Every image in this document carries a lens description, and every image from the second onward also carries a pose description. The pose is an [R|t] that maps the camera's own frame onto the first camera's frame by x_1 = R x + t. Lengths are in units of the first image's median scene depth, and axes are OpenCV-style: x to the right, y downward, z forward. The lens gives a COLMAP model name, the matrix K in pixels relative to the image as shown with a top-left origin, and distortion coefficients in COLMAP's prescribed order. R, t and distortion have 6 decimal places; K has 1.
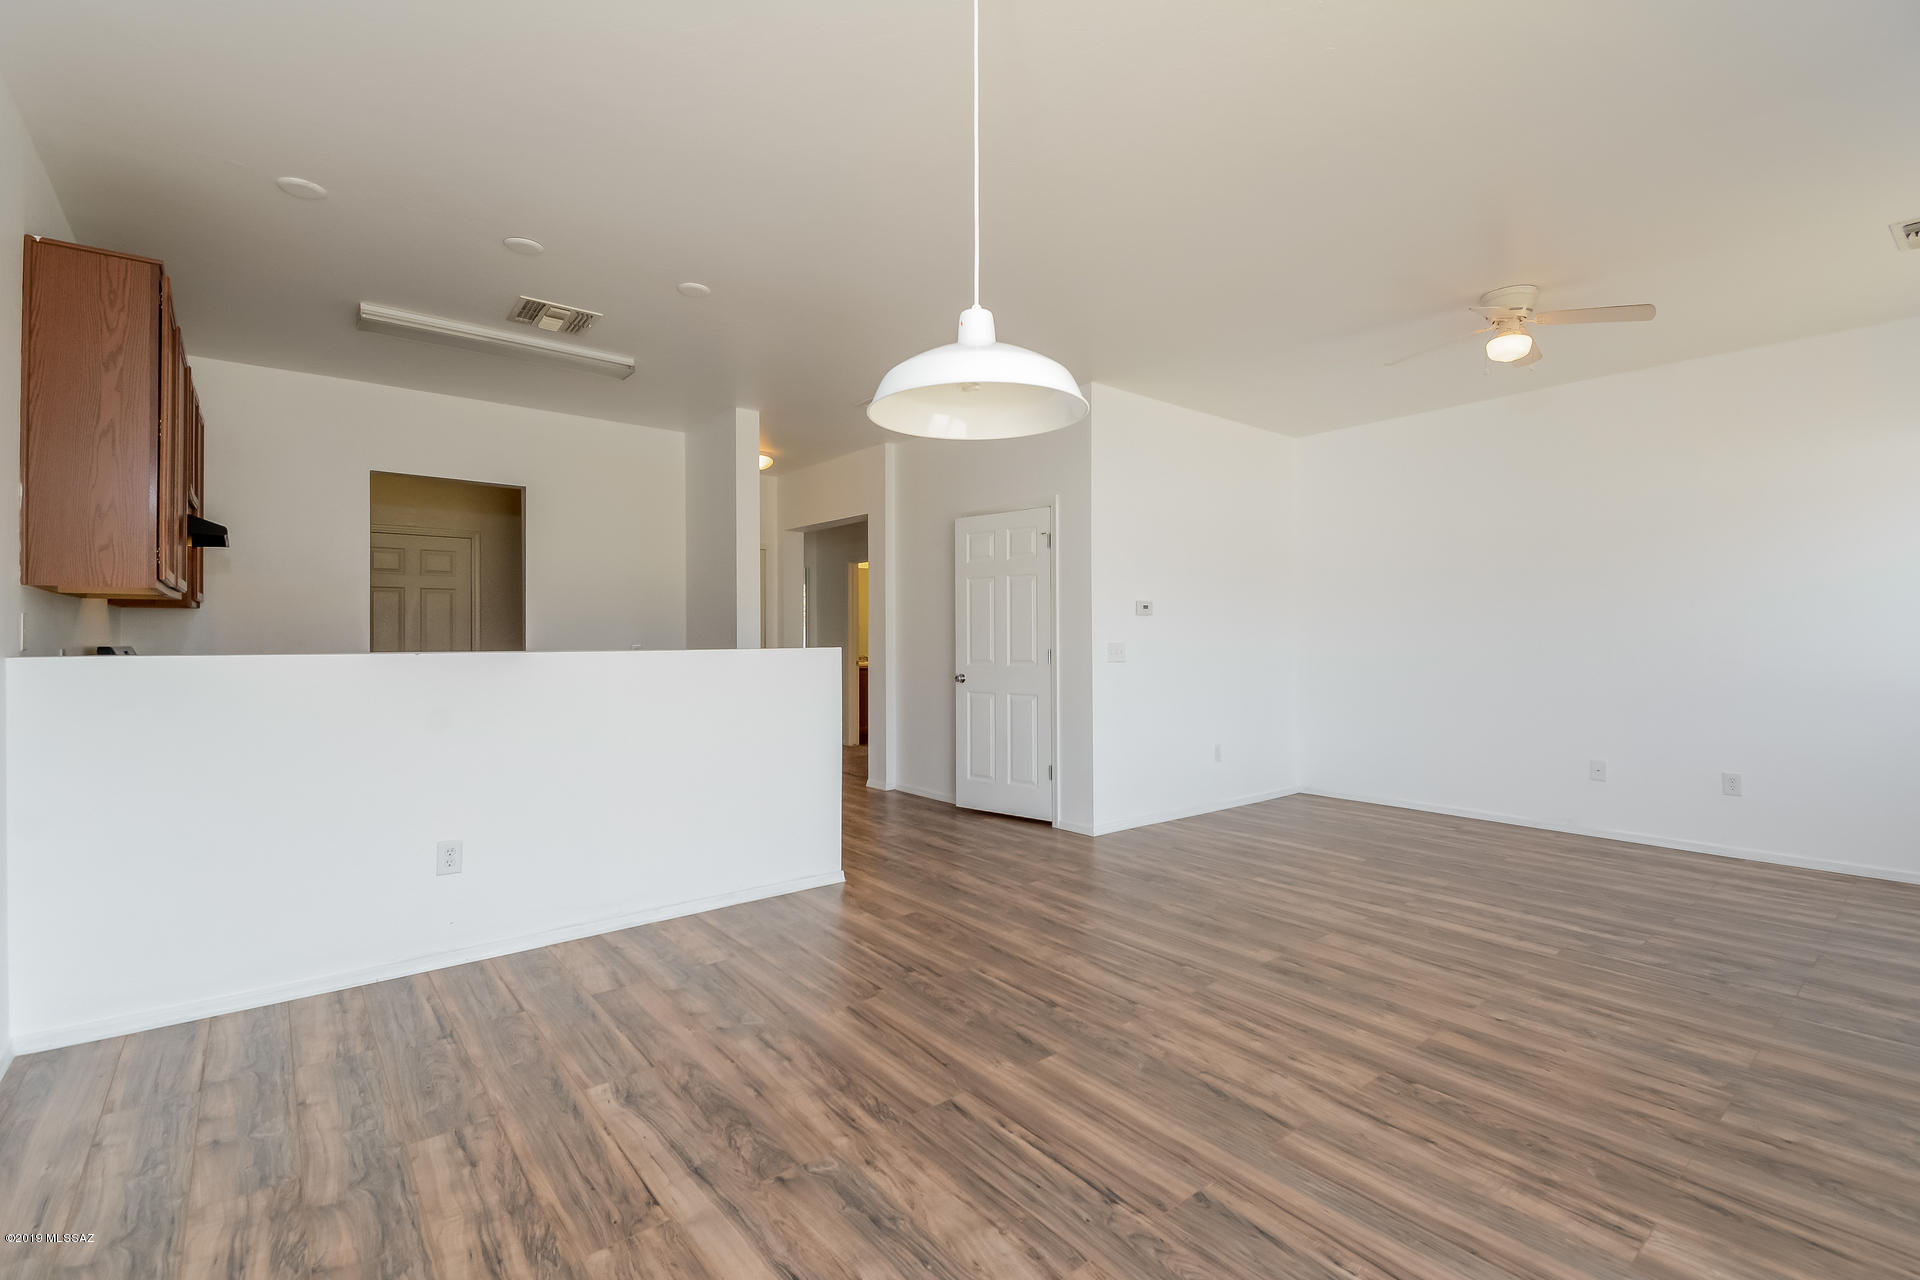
lens RADIAL K [[866.8, 0, 984.9], [0, 866.8, 644.1], [0, 0, 1]] dist [0.022809, -0.022101]
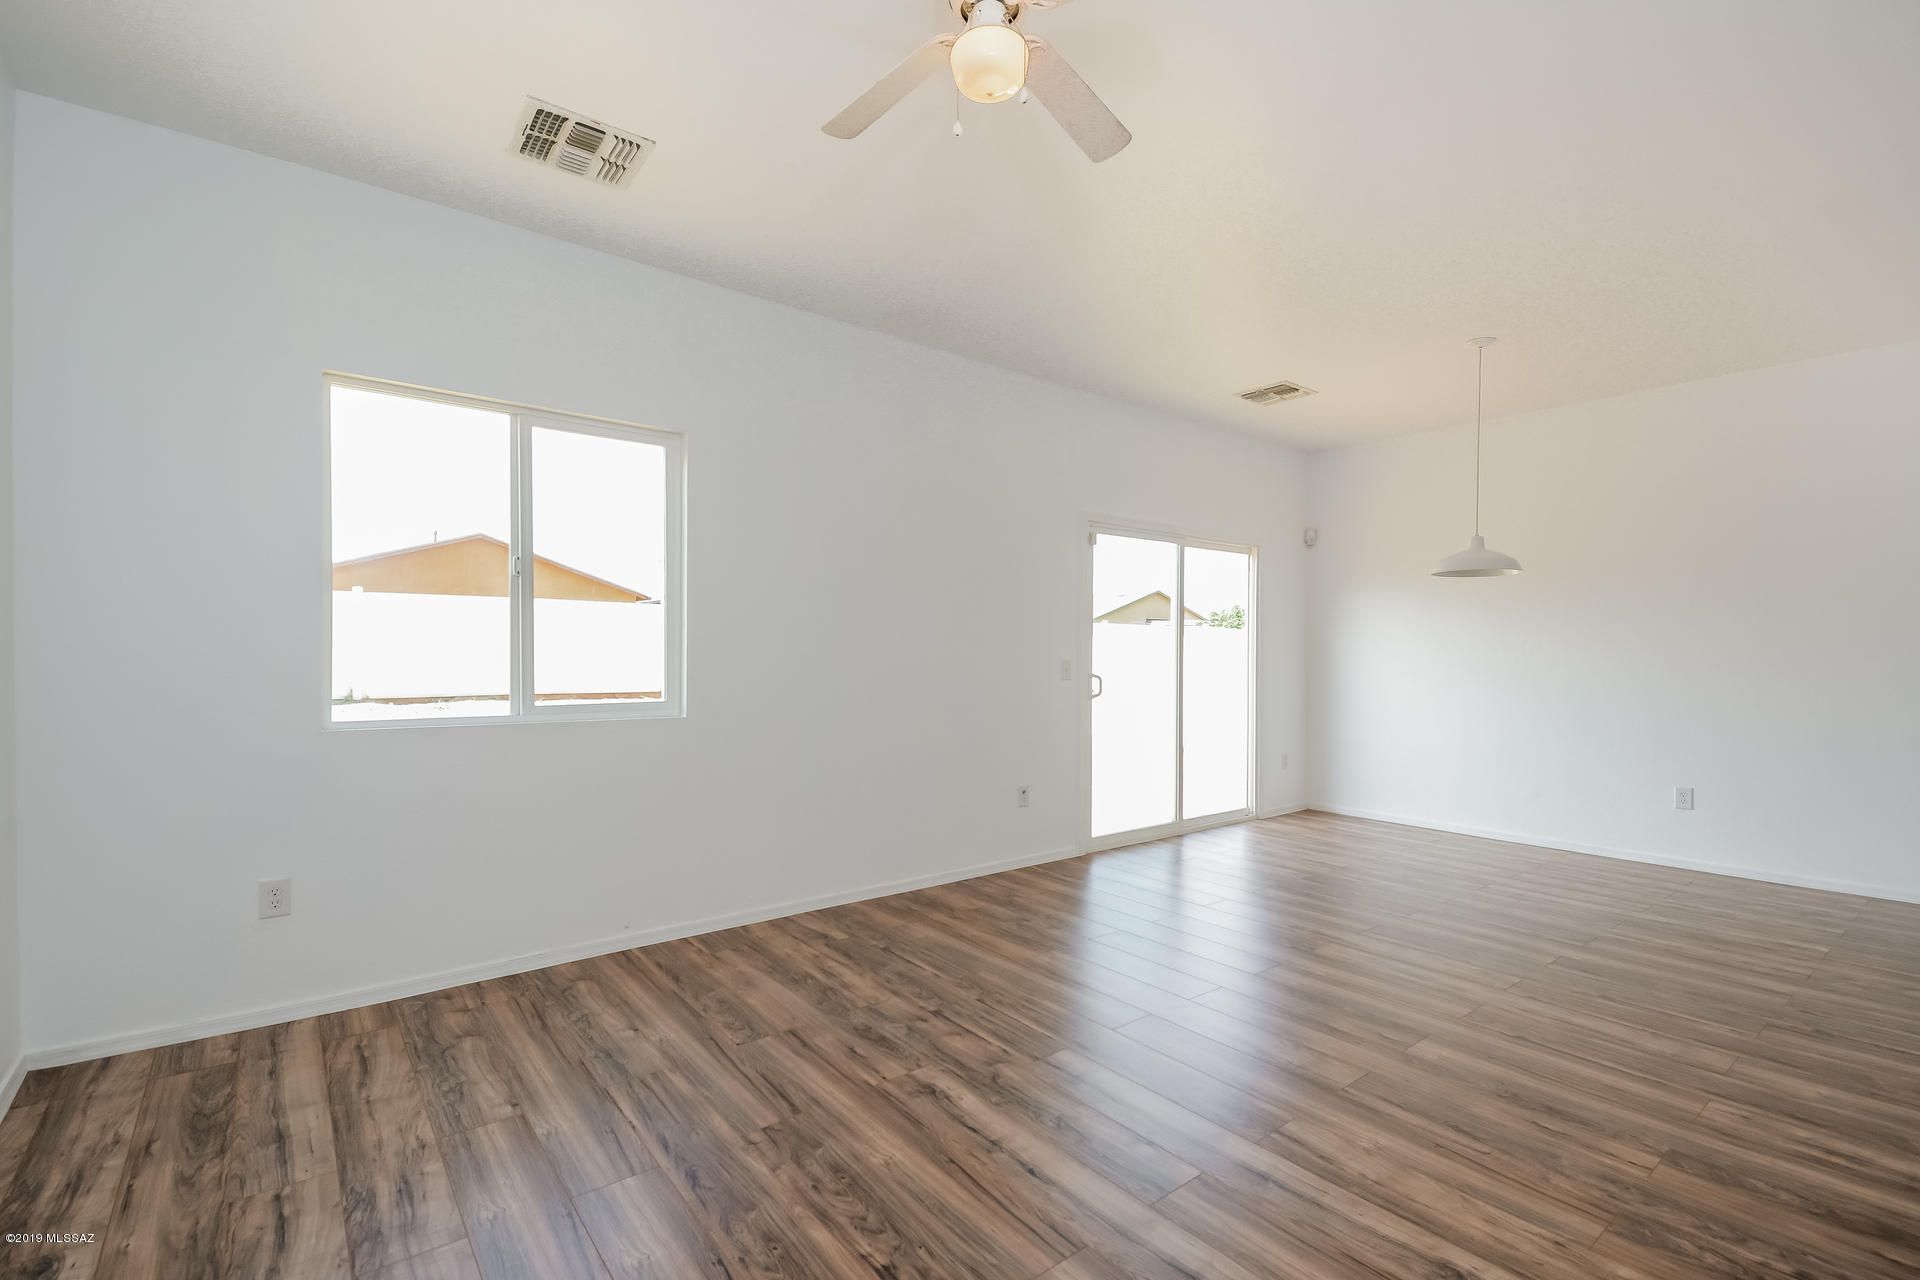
lens RADIAL K [[843.5, 0, 991.6], [0, 843.5, 655.6], [0, 0, 1]] dist [0.021481, -0.016757]
pose [[-0.999808, -0.002458, 0.019458, 0.737112], [-0.002224, 0.999925, 0.012044, -0.018712], [-0.019486, 0.011998, -0.999738, 1.855550]]
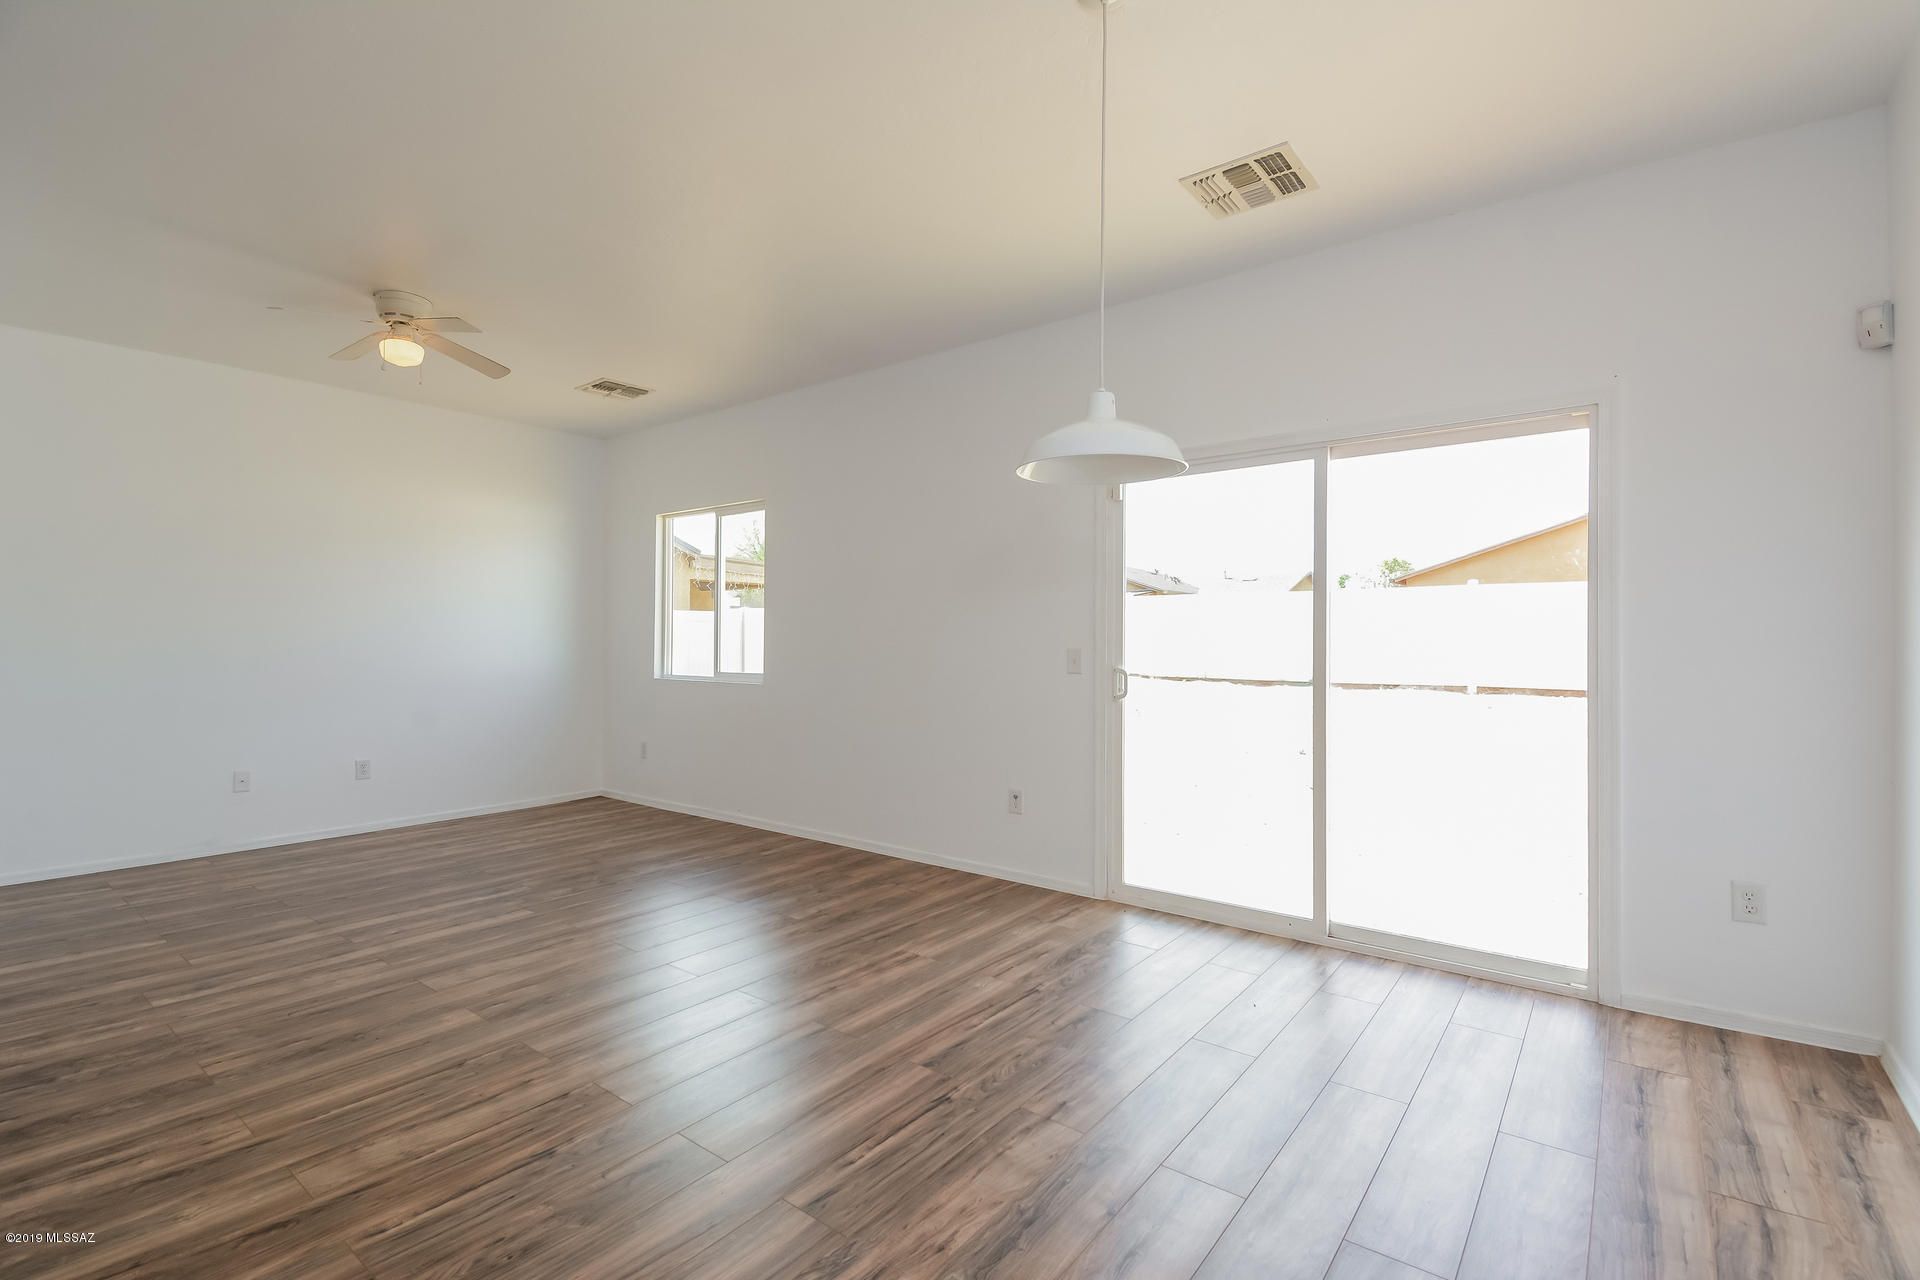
lens RADIAL K [[861.1, 0, 923.7], [0, 861.1, 629.8], [0, 0, 1]] dist [0.021484, -0.019566]
pose [[-0.200586, 0.012947, 0.979591, -0.621062], [0.007777, 0.999902, -0.011623, -0.006773], [-0.979645, 0.005287, -0.200667, 0.750822]]
